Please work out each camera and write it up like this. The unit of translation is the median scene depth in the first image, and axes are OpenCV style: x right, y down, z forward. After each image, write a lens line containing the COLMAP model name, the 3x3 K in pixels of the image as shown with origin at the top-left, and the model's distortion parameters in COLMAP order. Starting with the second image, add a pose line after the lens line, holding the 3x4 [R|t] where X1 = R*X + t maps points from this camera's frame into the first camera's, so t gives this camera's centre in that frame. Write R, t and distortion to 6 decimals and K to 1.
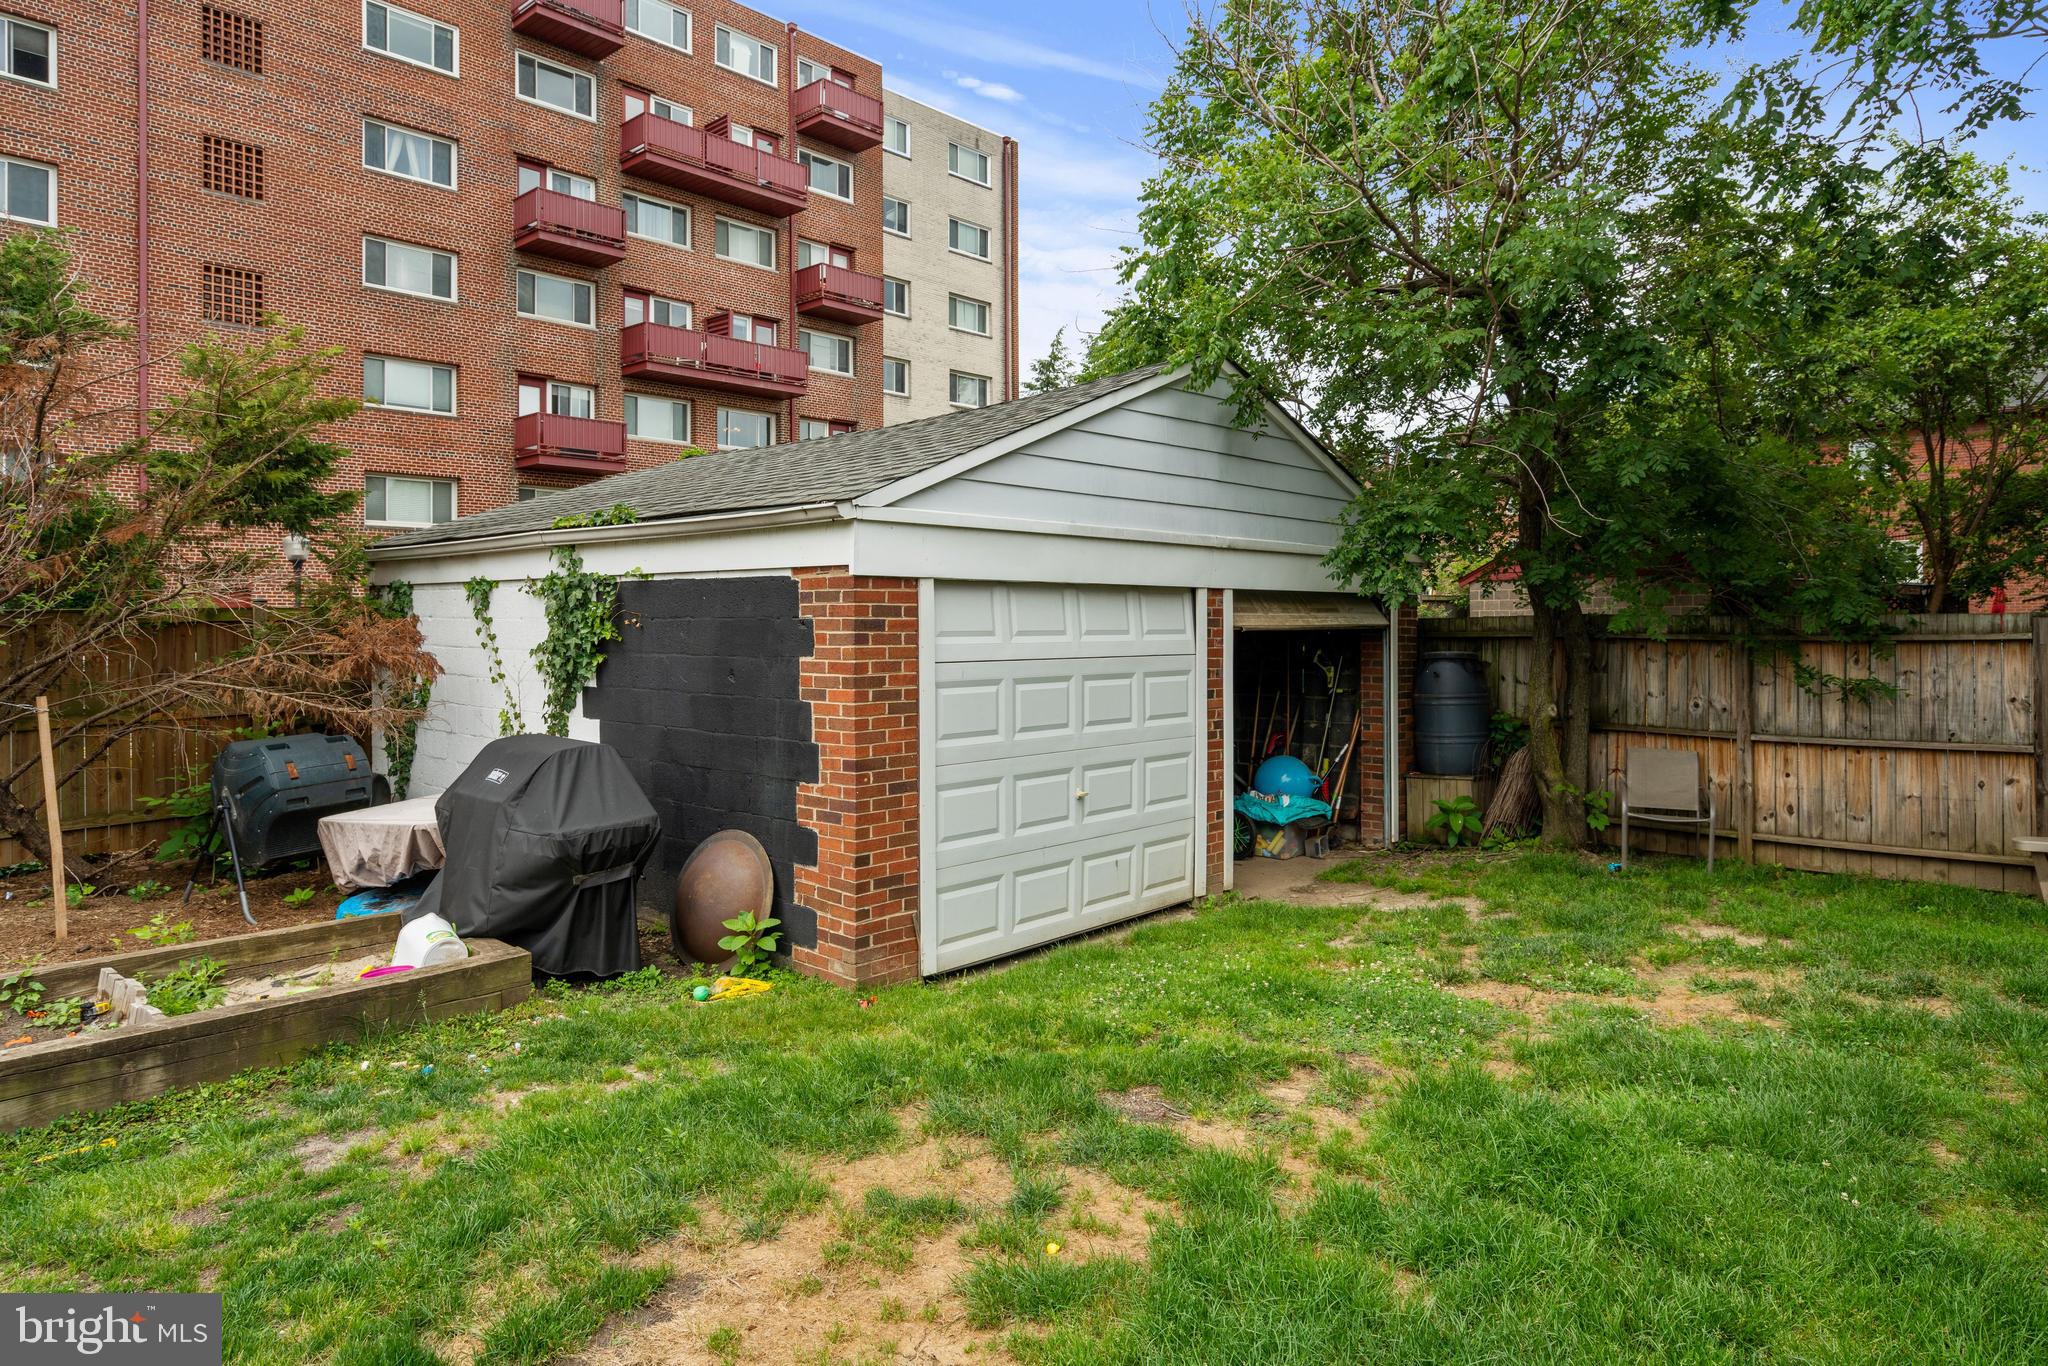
lens RADIAL K [[1259.1, 0, 1047.1], [0, 1259.1, 608.5], [0, 0, 1]] dist [0.003482, 0.005343]
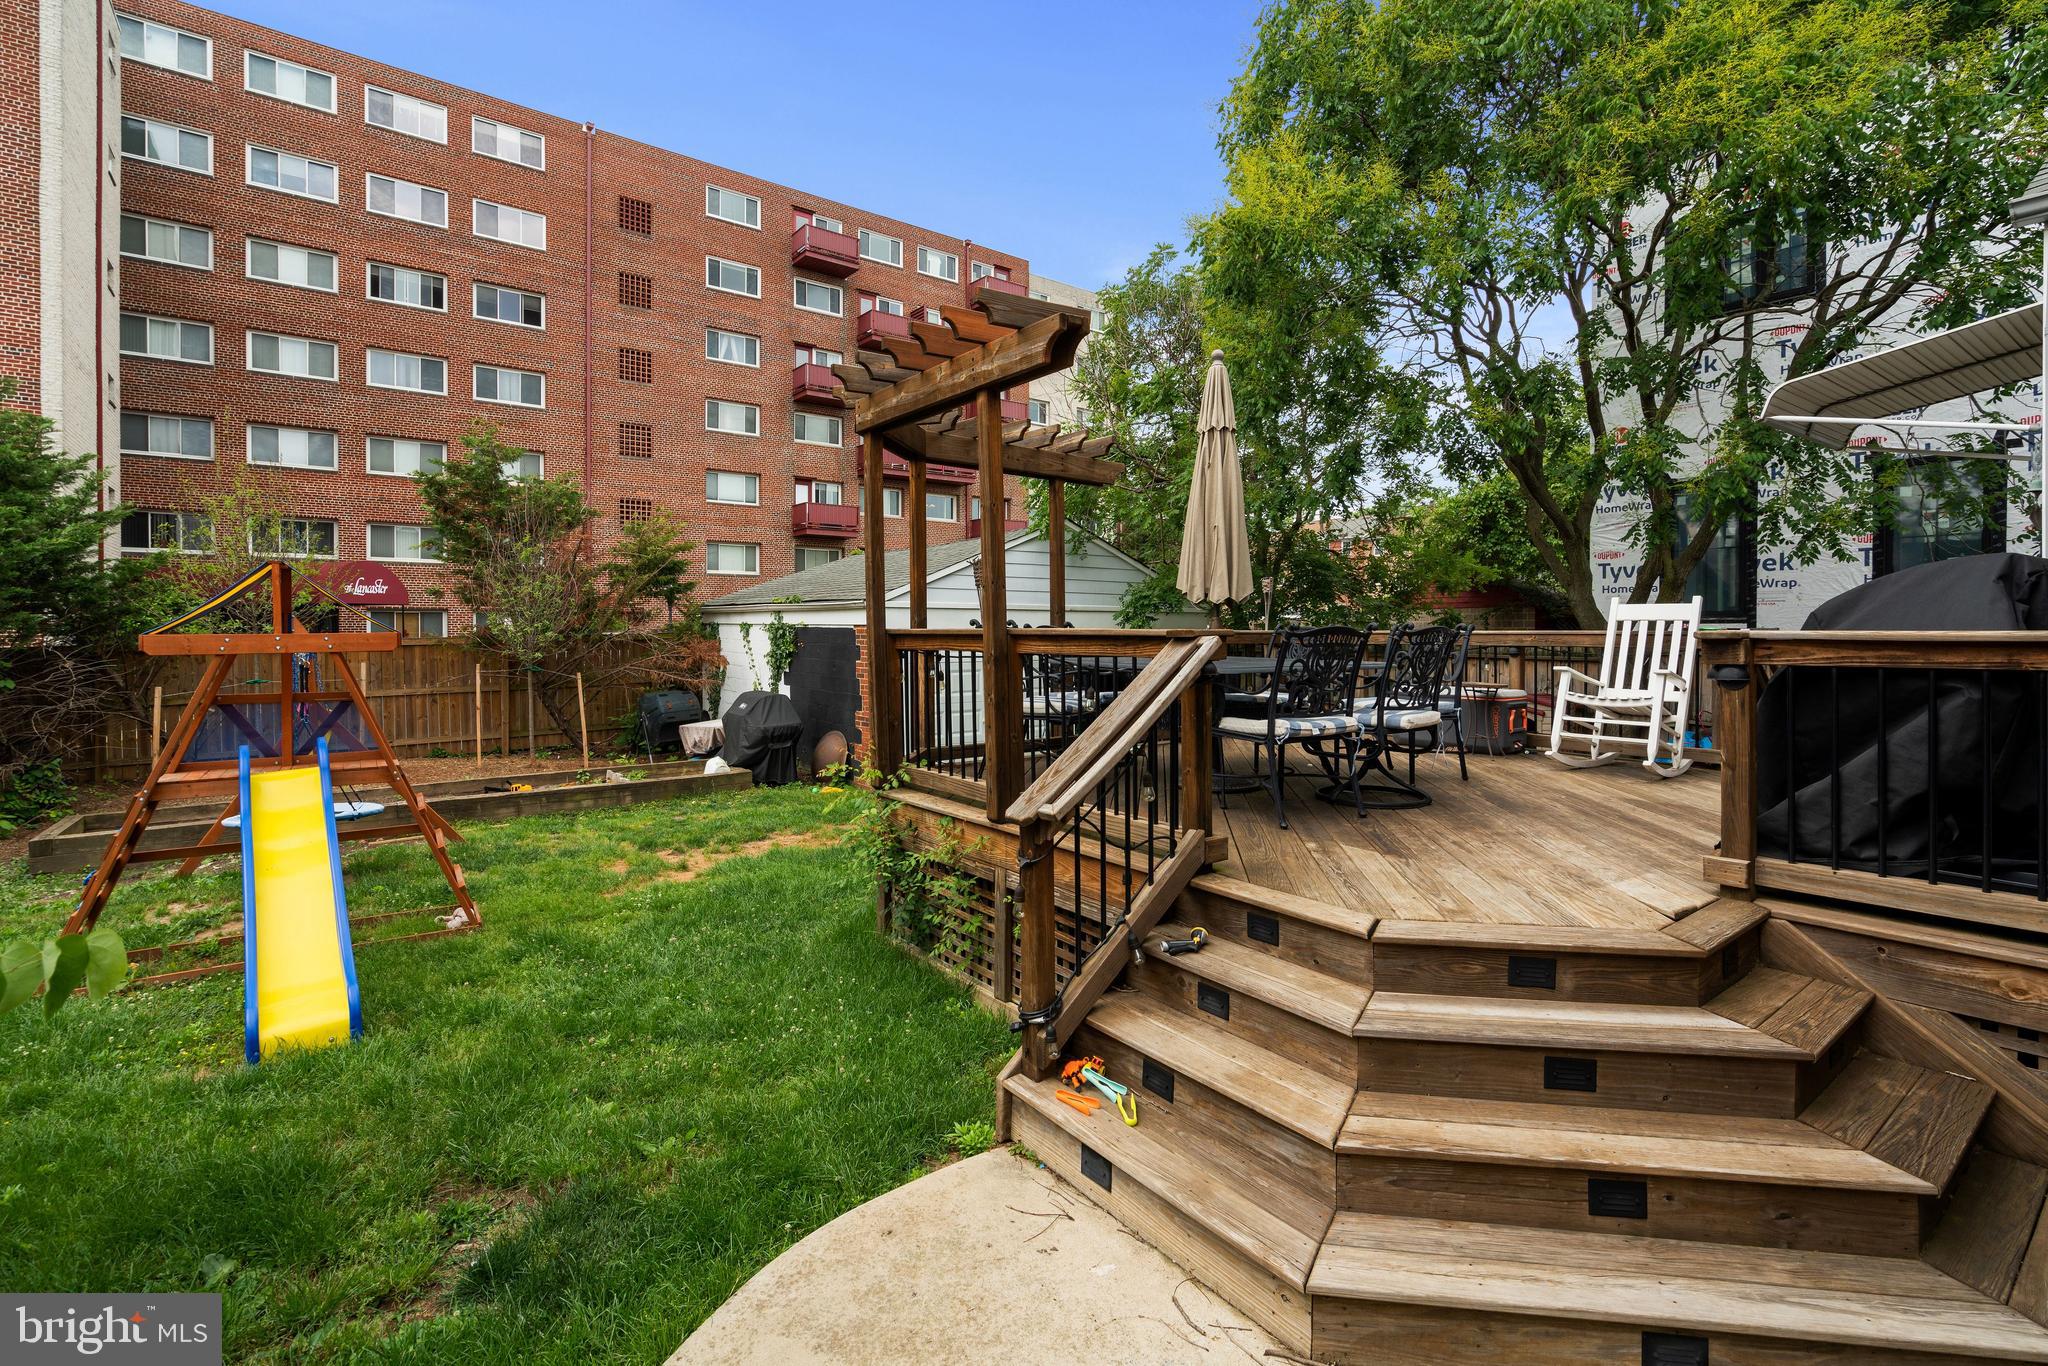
lens RADIAL K [[941.2, 0, 1053.4], [0, 941.2, 638.2], [0, 0, 1]] dist [-0.010013, 0.003338]
pose [[0.988938, 0.008907, -0.148065, 0.382065], [-0.005442, 0.999702, 0.023791, -0.043648], [0.148233, -0.022722, 0.988691, -0.645390]]
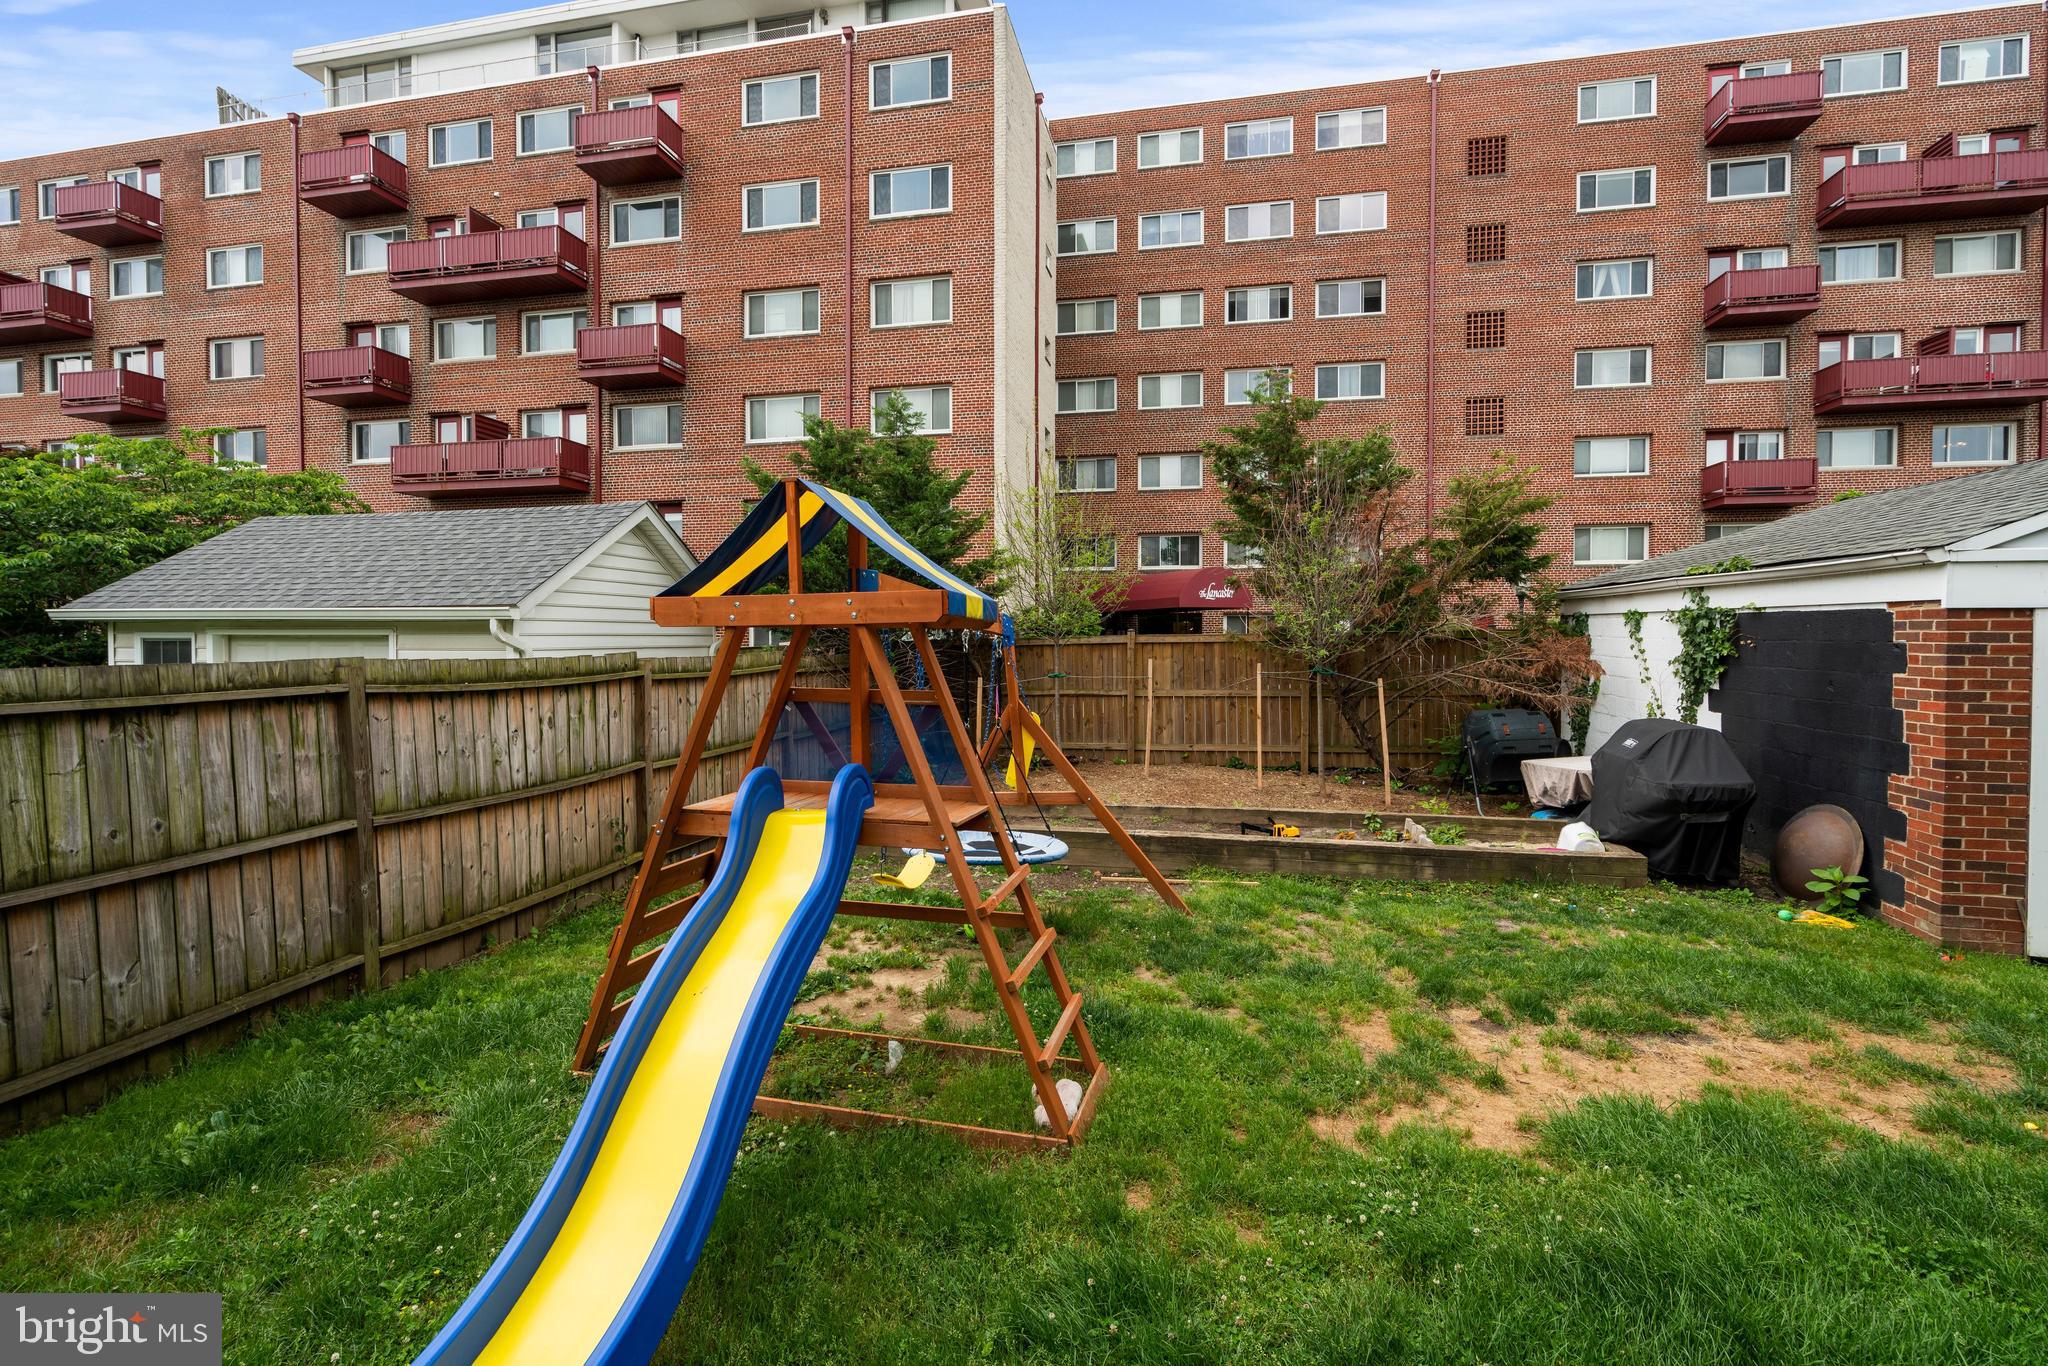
lens RADIAL K [[941.2, 0, 986.7], [0, 941.2, 652.4], [0, 0, 1]] dist [-0.010013, 0.003338]
pose [[0.486679, 0.020864, -0.873332, 0.143405], [0.005738, 0.999617, 0.027079, -0.010344], [0.873562, -0.018189, 0.486373, -0.192719]]
